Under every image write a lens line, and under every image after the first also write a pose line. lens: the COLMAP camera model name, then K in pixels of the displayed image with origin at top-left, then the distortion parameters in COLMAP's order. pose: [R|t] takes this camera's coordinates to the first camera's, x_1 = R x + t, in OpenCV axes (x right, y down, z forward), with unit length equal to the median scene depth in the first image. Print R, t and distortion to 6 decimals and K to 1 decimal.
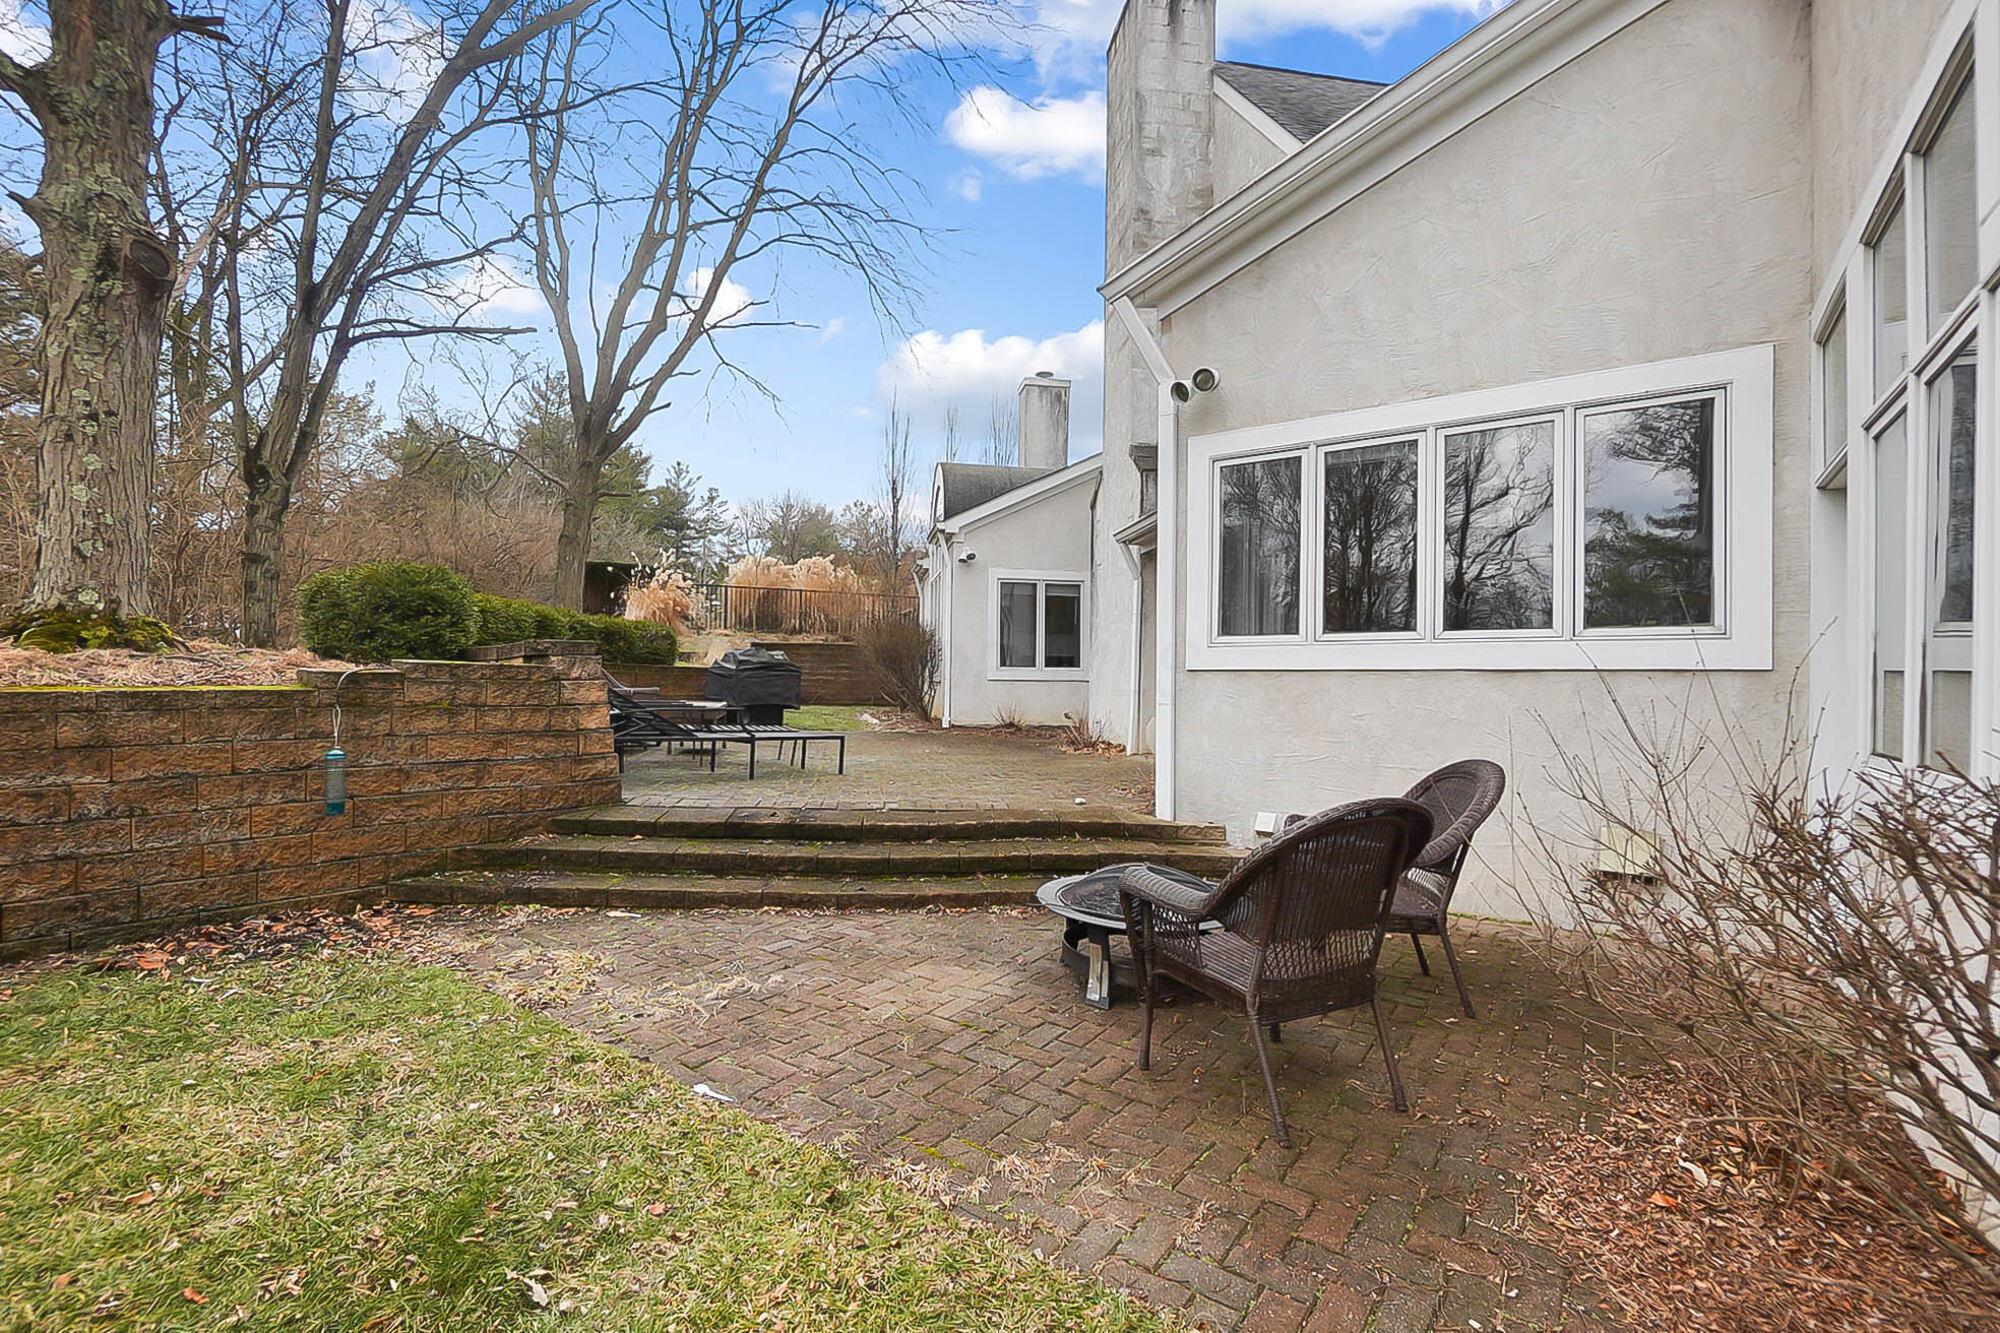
lens RADIAL K [[852.0, 0, 1010.8], [0, 852.0, 680.4], [0, 0, 1]] dist [-0.002740, -0.001089]
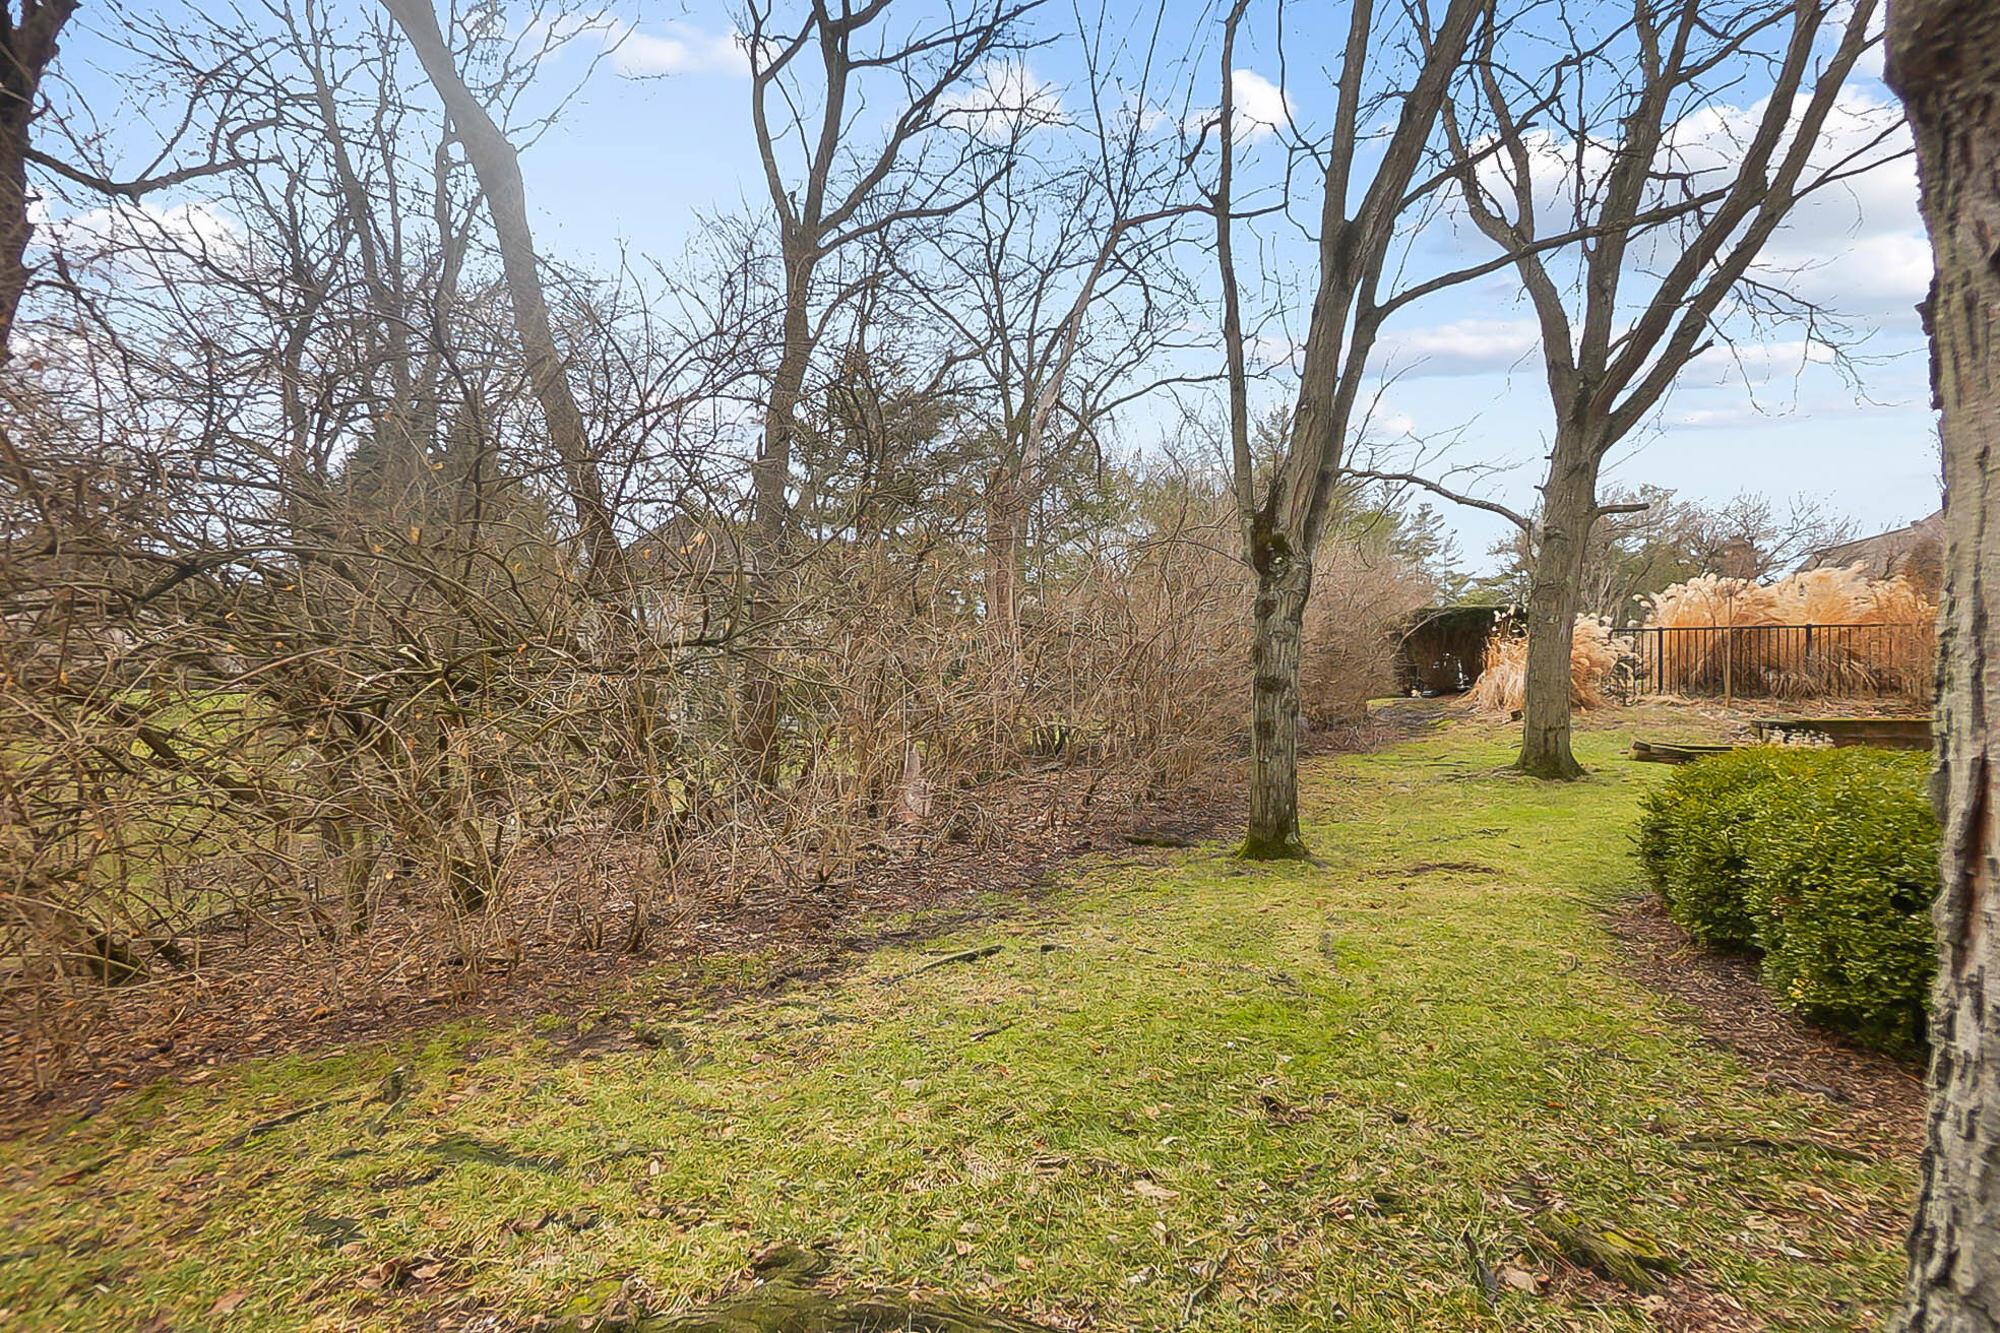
lens RADIAL K [[852.0, 0, 994.7], [0, 852.0, 681.0], [0, 0, 1]] dist [-0.002740, -0.001089]
pose [[0.715146, -0.028189, -0.698407, -0.394415], [0.007163, 0.999430, -0.033004, -0.083926], [0.698939, 0.018600, 0.714940, 0.269023]]
